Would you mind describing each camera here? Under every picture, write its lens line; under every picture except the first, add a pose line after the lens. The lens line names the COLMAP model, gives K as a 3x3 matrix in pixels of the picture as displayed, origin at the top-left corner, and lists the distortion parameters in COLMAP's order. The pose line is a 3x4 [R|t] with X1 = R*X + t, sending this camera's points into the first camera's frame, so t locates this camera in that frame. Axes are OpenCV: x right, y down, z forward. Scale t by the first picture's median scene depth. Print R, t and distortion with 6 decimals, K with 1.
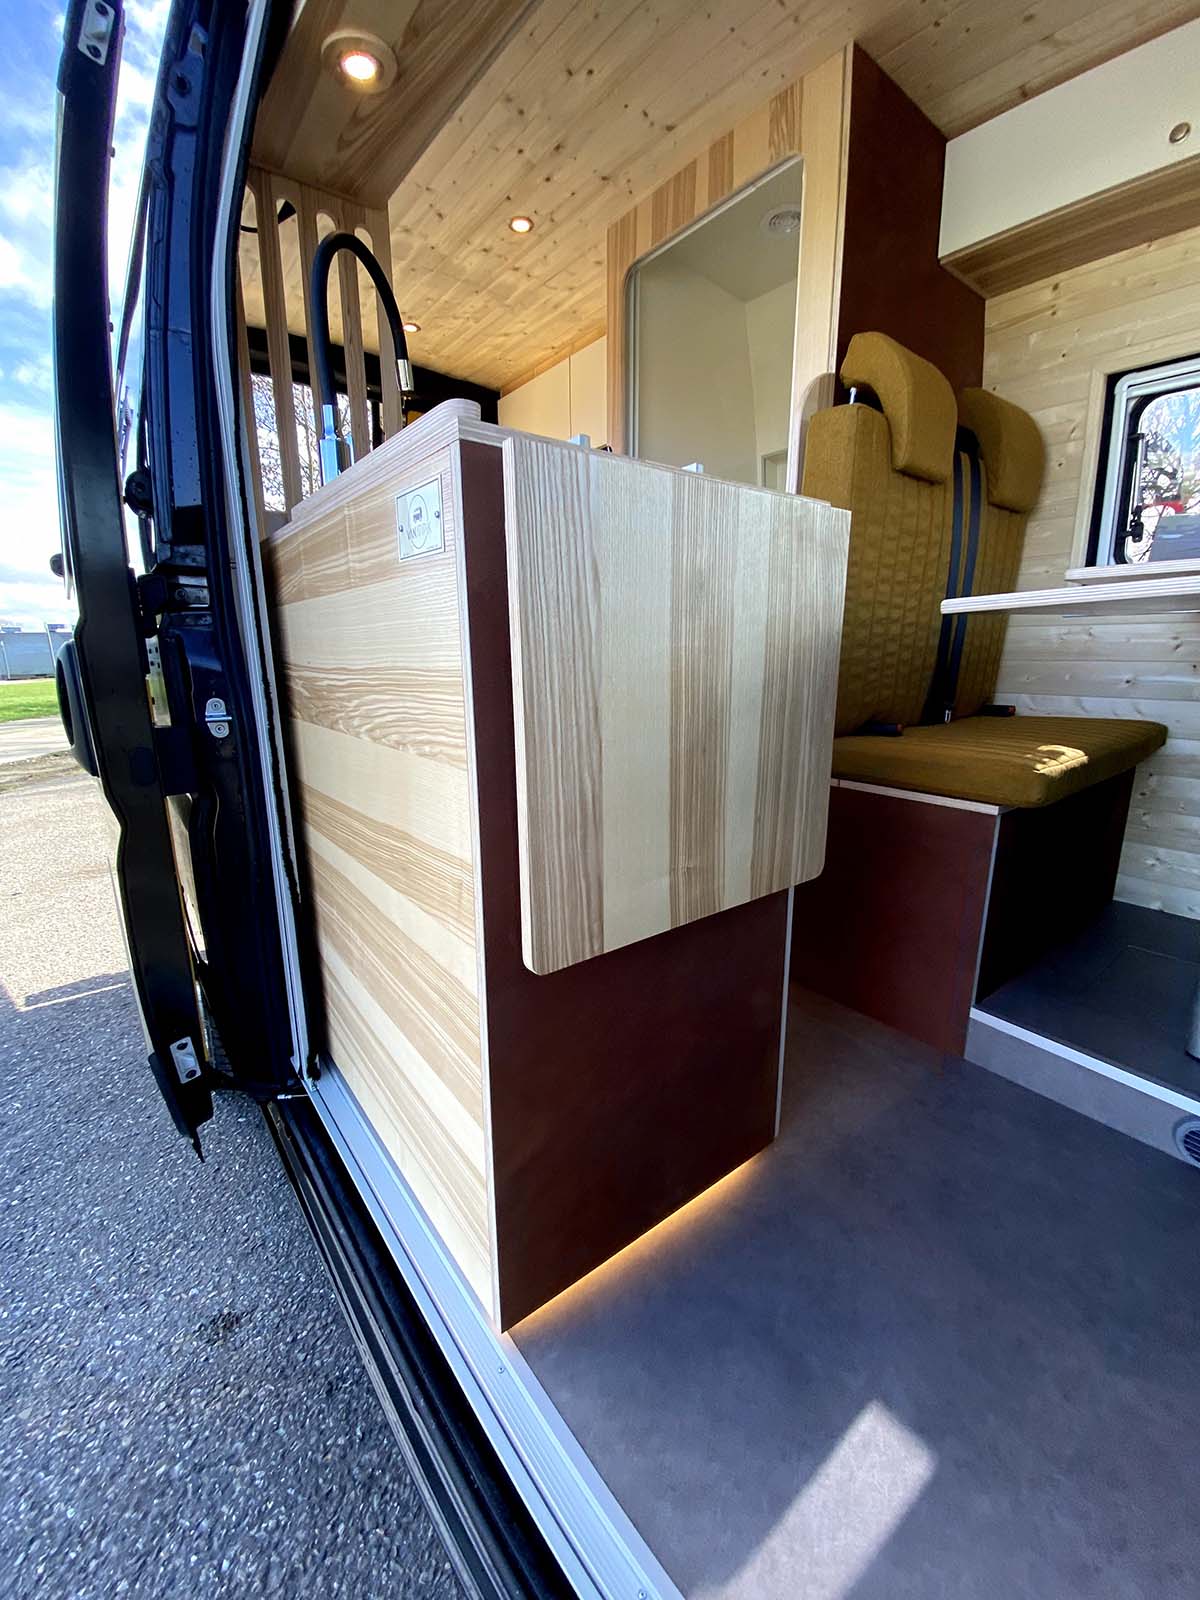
lens RADIAL K [[640.5, 0, 581.2], [0, 640.5, 789.3], [0, 0, 1]] dist [0.018014, -0.019518]
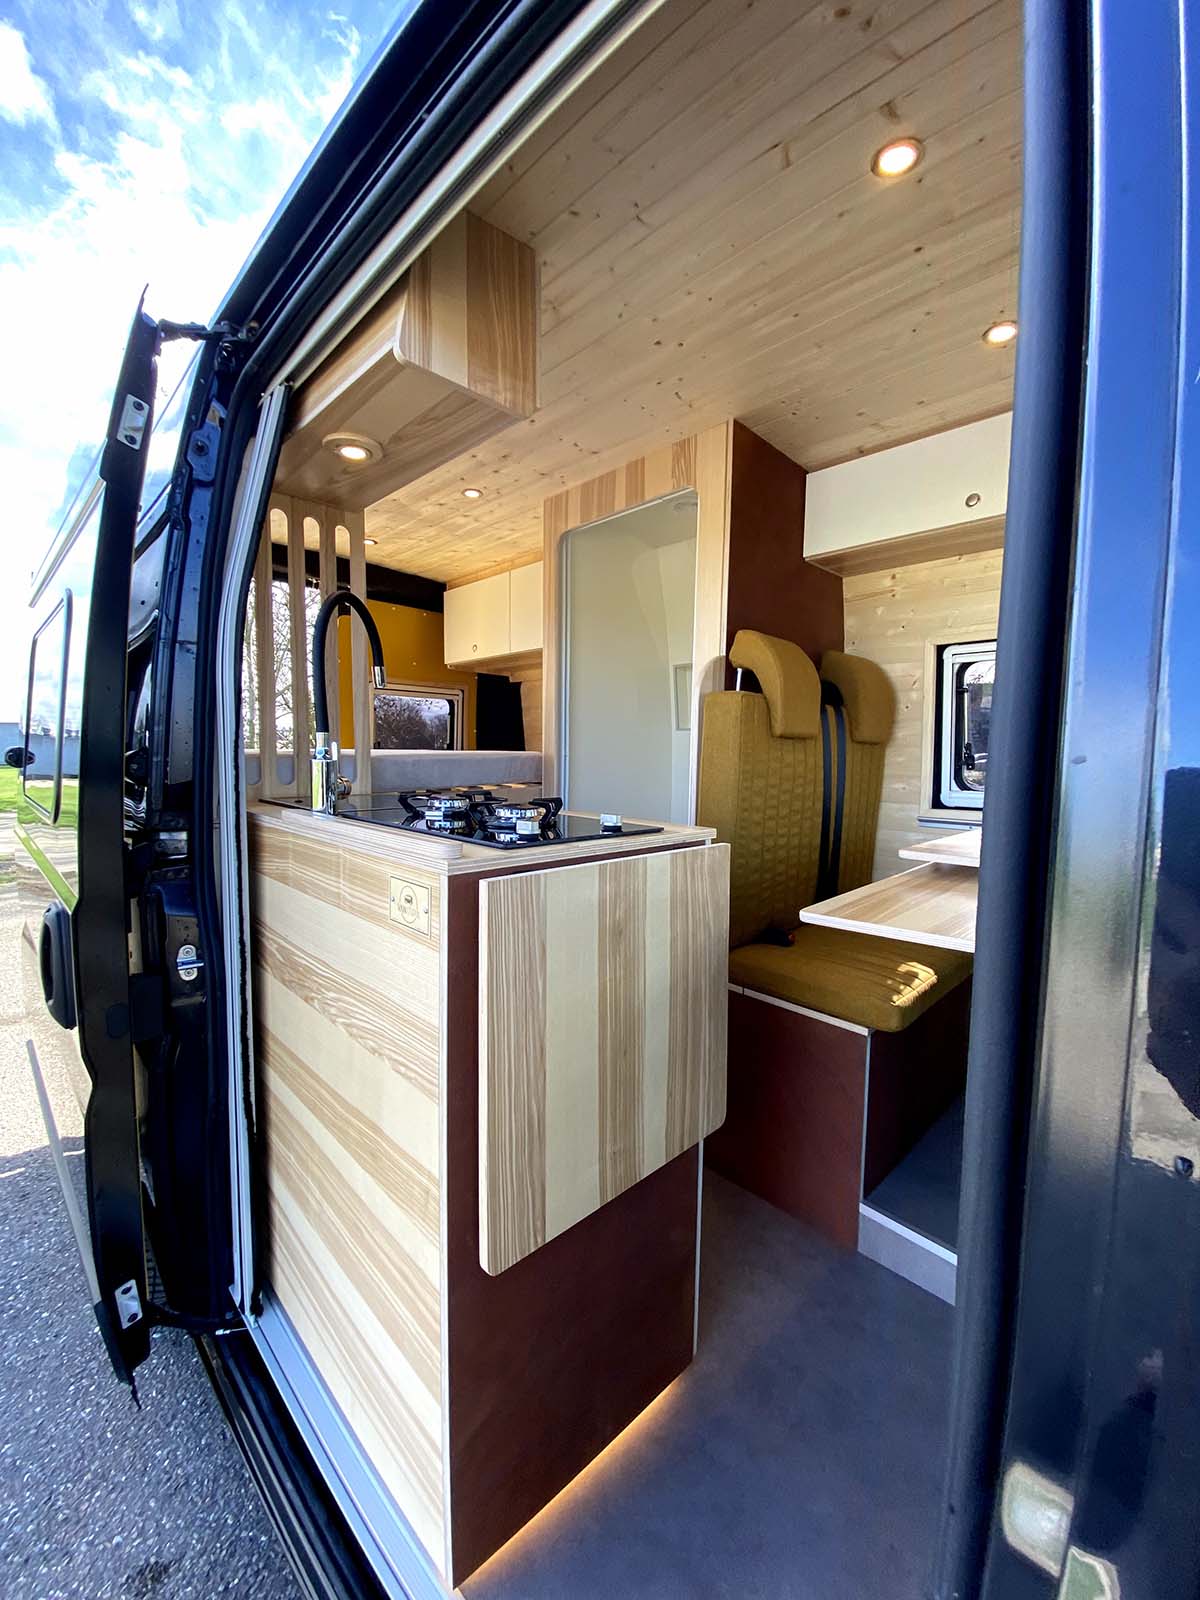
lens RADIAL K [[640.5, 0, 581.2], [0, 640.5, 789.3], [0, 0, 1]] dist [0.018014, -0.019518]
pose [[0.993969, 0.011784, 0.109026, -0.022640], [0.004379, 0.989152, -0.146832, -0.229261], [-0.109574, 0.146424, 0.983135, -0.184544]]
